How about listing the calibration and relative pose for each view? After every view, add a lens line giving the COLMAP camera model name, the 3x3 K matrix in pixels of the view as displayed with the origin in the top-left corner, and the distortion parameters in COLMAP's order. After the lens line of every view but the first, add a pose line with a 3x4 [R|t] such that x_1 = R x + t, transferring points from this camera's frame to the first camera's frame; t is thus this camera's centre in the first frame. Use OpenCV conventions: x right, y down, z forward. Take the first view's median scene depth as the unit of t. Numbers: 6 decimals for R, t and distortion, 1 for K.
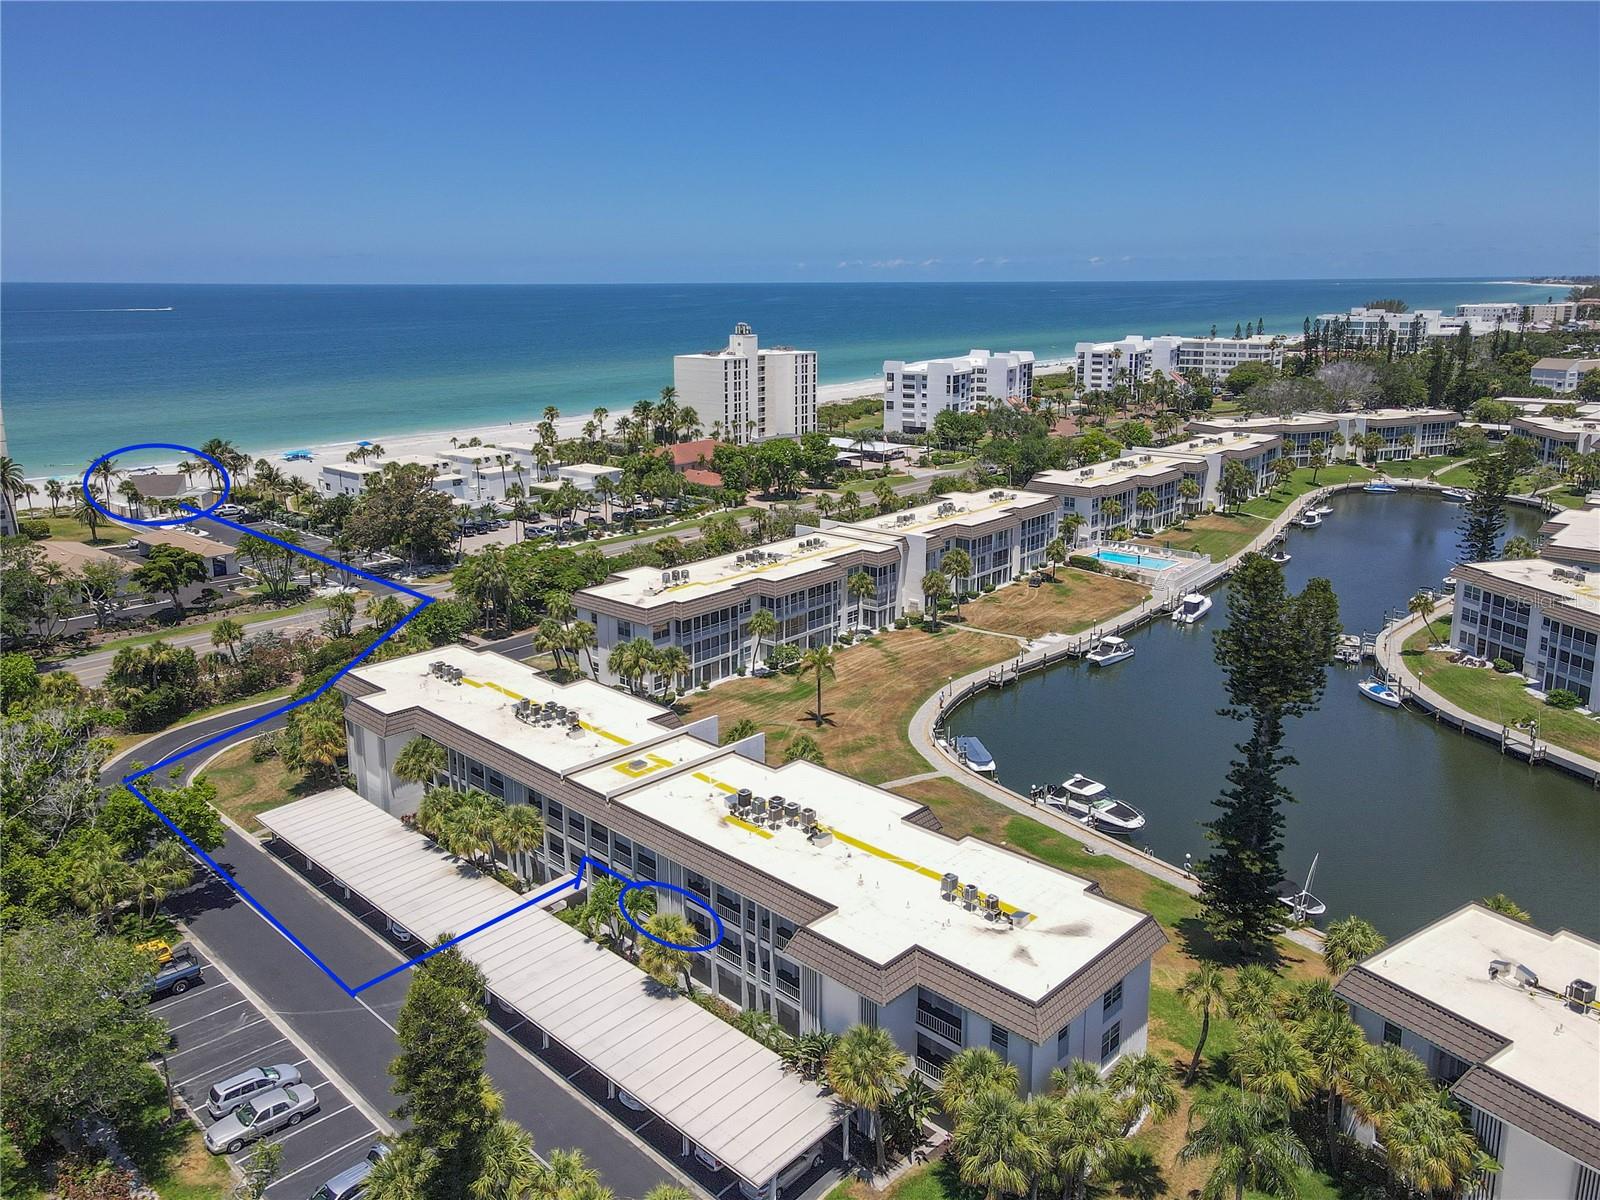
lens RADIAL K [[1178.0, 0, 776.1], [0, 1178.0, 599.2], [0, 0, 1]] dist [-0.040461, 0.001771]
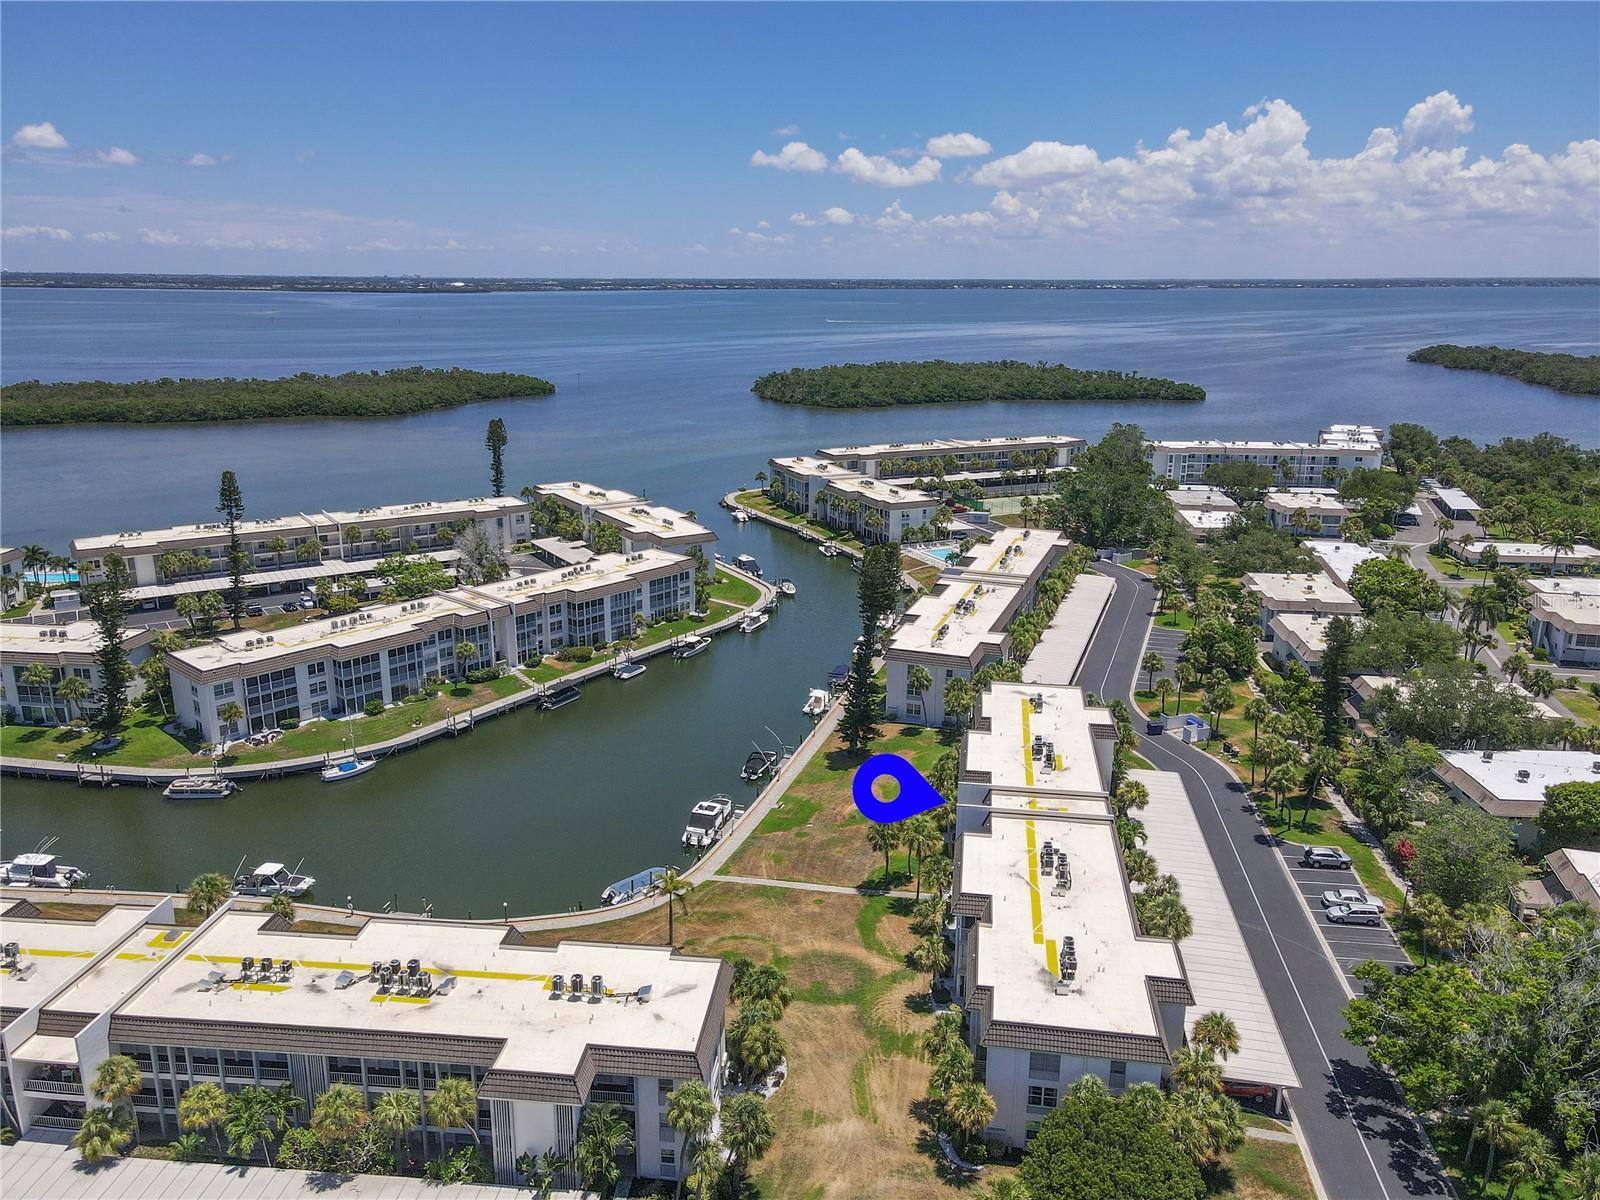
lens RADIAL K [[1178.0, 0, 776.1], [0, 1178.0, 599.2], [0, 0, 1]] dist [-0.040461, 0.001771]
pose [[-0.602124, -0.205989, 0.771372, -0.902339], [0.200197, 0.896325, 0.395628, -0.669312], [-0.772896, 0.392644, -0.498461, 1.769265]]
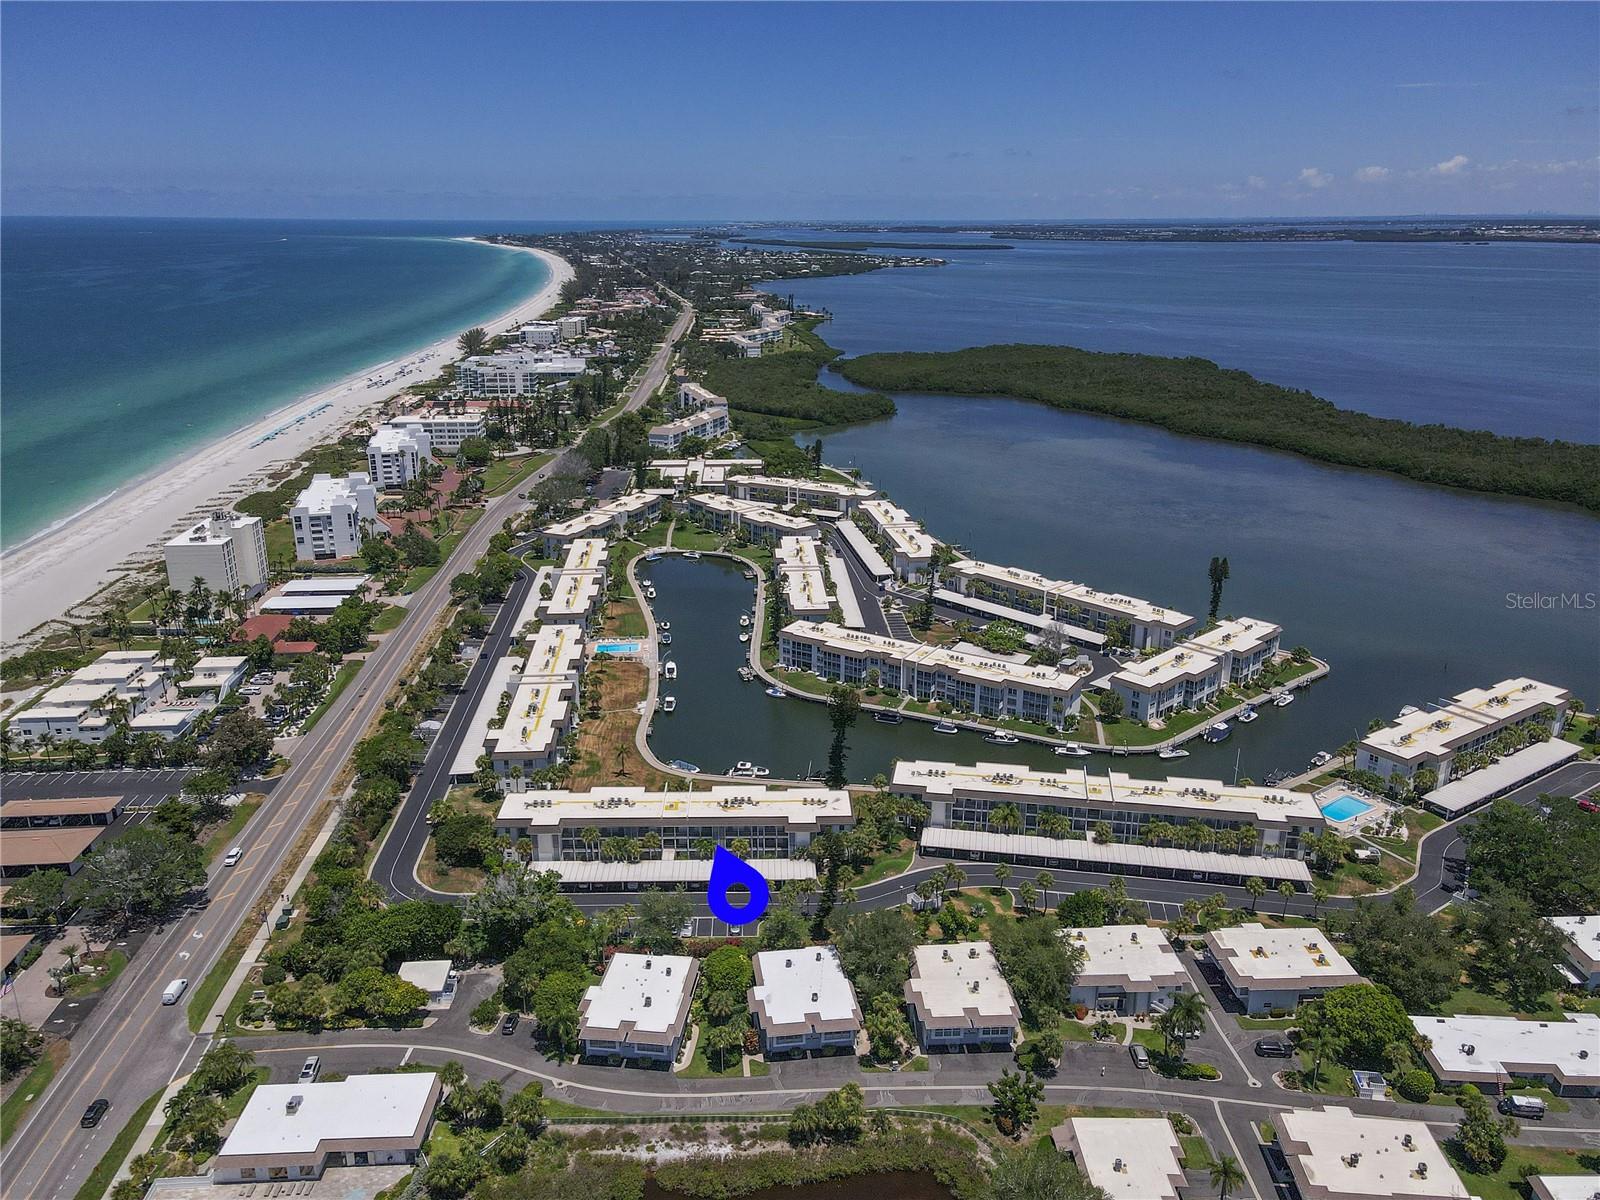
lens RADIAL K [[1178.0, 0, 776.1], [0, 1178.0, 599.2], [0, 0, 1]] dist [-0.040461, 0.001771]
pose [[0.699142, -0.221774, 0.679718, -1.746652], [0.187576, 0.974271, 0.124943, -0.653590], [-0.689938, 0.040146, 0.722754, -1.269091]]
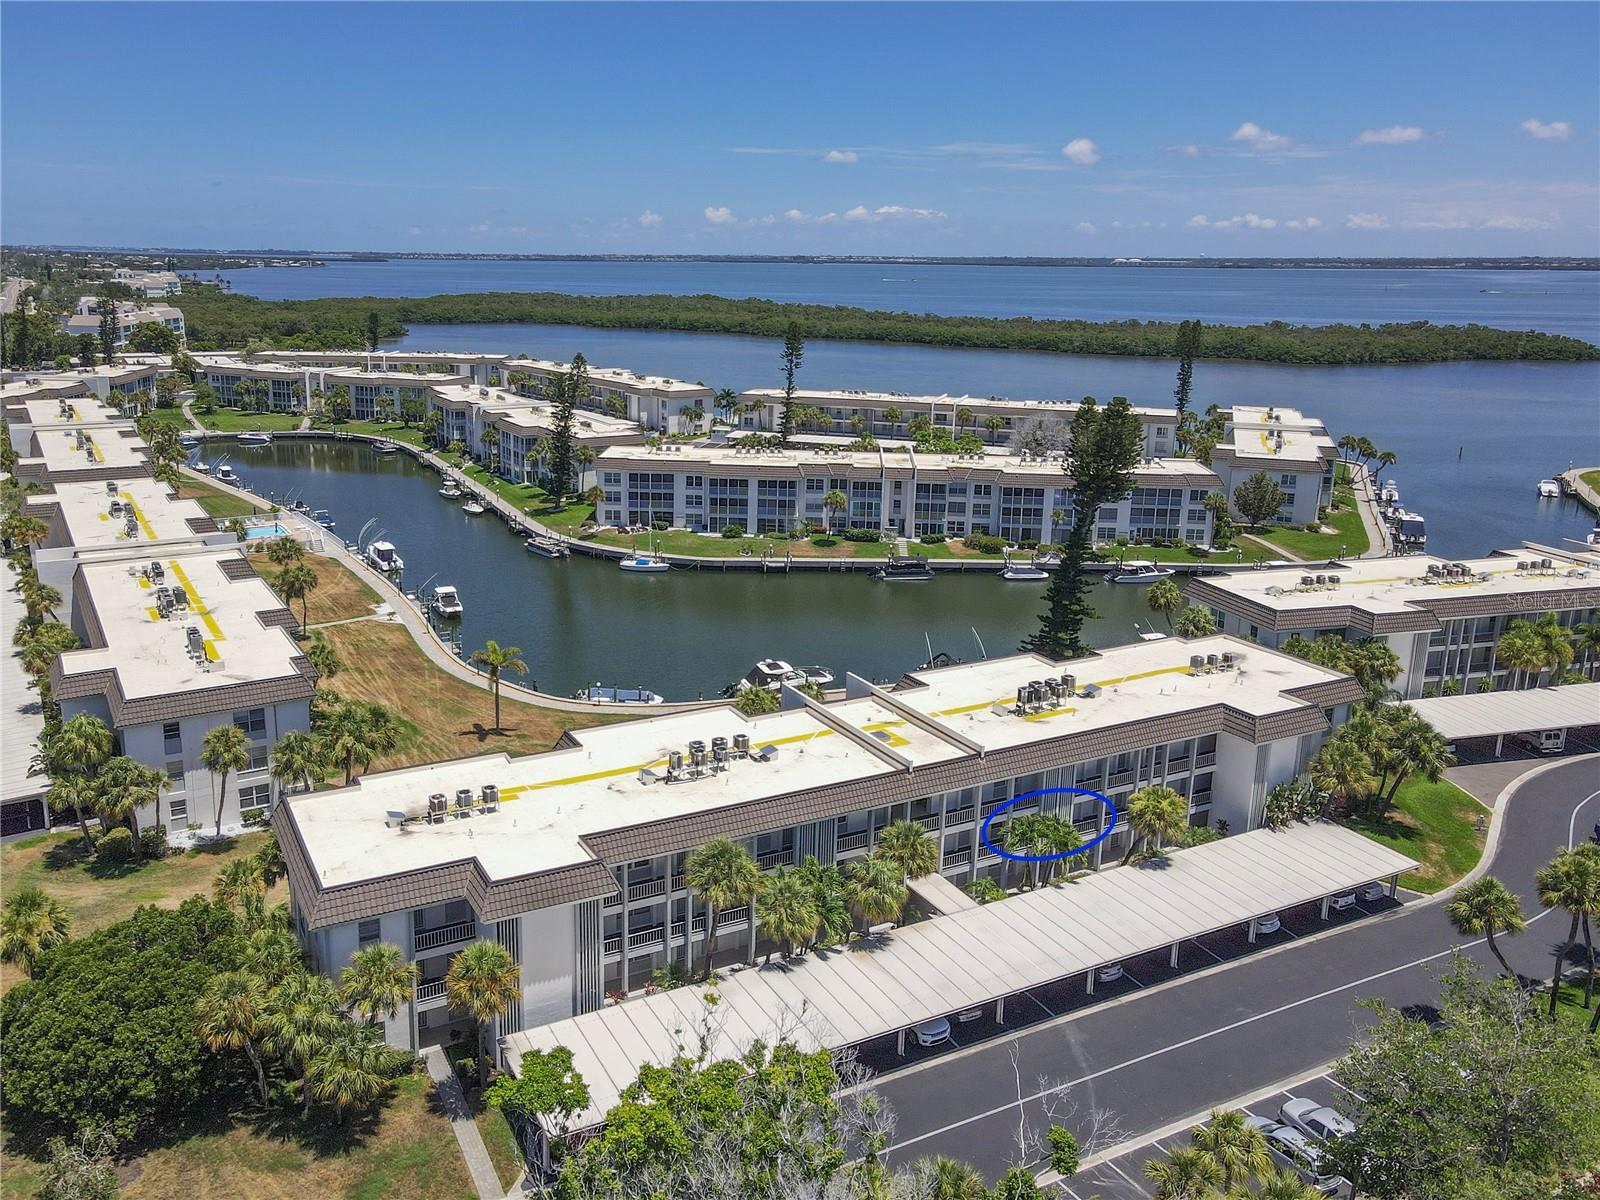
lens RADIAL K [[1200.9, 0, 679.3], [0, 1200.9, 570.7], [0, 0, 1]] dist [-0.002227, -0.003463]
pose [[0.324765, -0.227405, 0.918049, -0.943890], [0.231319, 0.960283, 0.156036, -0.154132], [-0.917071, 0.161687, 0.364469, 0.755418]]
